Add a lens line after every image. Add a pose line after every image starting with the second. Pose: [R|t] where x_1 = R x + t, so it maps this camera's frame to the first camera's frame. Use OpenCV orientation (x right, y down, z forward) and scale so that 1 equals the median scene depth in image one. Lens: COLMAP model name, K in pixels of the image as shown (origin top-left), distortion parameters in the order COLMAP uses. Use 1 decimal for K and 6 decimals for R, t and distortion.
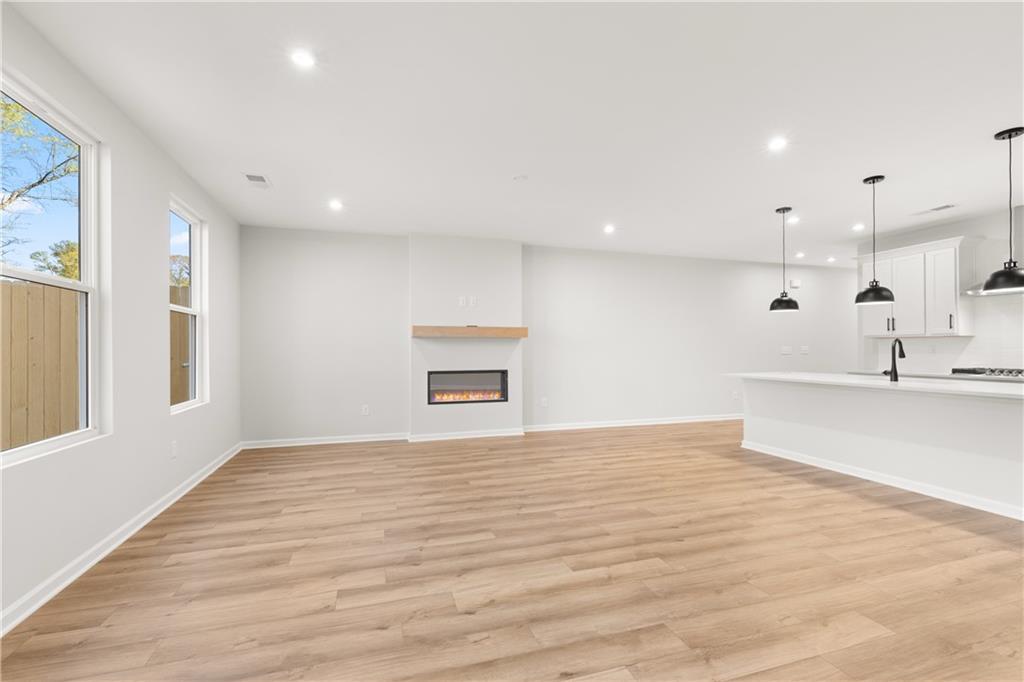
lens RADIAL K [[443.9, 0, 504.0], [0, 443.9, 348.5], [0, 0, 1]] dist [-0.005553, 0.000607]
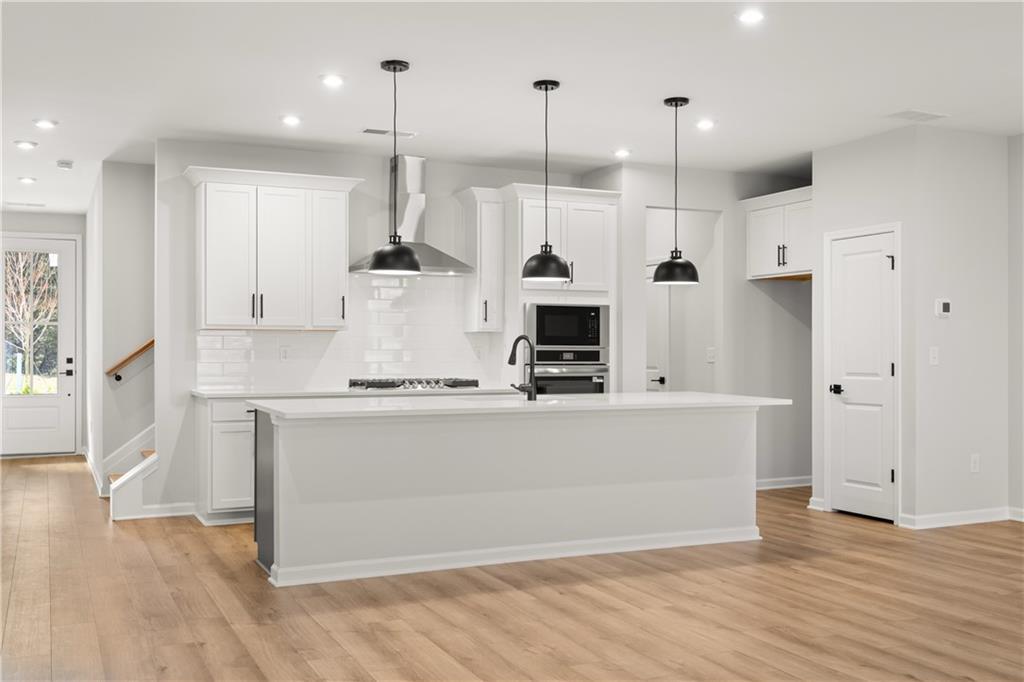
lens RADIAL K [[986.6, 0, 516.2], [0, 986.6, 351.2], [0, 0, 1]] dist [-0.012904, 0.000000]
pose [[-0.146783, 0.000991, 0.989168, -0.552478], [-0.003153, 0.999994, -0.001470, 0.003403], [-0.989164, -0.003334, -0.146779, 1.232366]]
